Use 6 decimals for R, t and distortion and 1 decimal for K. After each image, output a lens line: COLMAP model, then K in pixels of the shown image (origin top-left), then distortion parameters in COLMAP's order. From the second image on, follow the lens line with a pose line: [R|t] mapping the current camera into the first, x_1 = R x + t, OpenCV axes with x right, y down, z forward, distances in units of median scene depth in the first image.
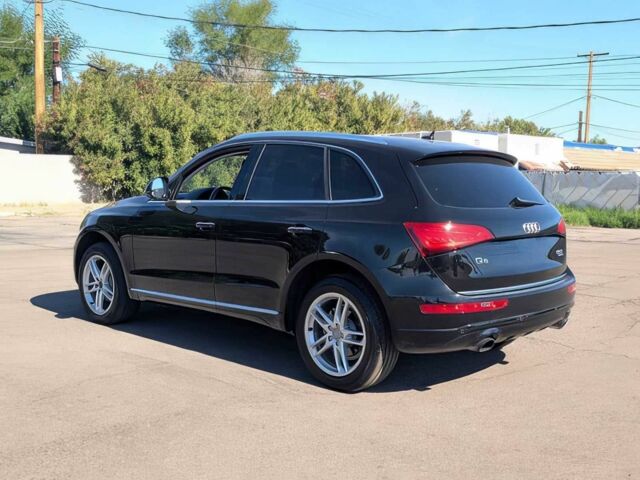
lens RADIAL K [[866.8, 0, 332.3], [0, 866.8, 240.6], [0, 0, 1]] dist [0.183159, -0.018470]
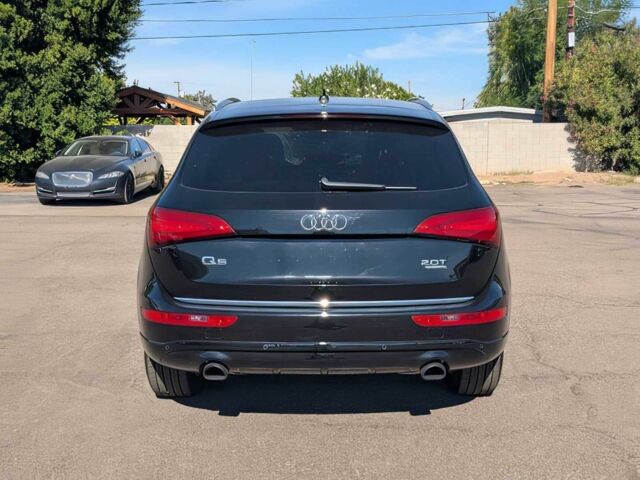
lens RADIAL K [[866.8, 0, 332.3], [0, 866.8, 240.6], [0, 0, 1]] dist [0.183159, -0.018470]
pose [[0.754648, 0.072356, -0.652128, 0.153294], [-0.047100, 0.997311, 0.056151, -0.009189], [0.654437, -0.011659, 0.756027, 0.089233]]
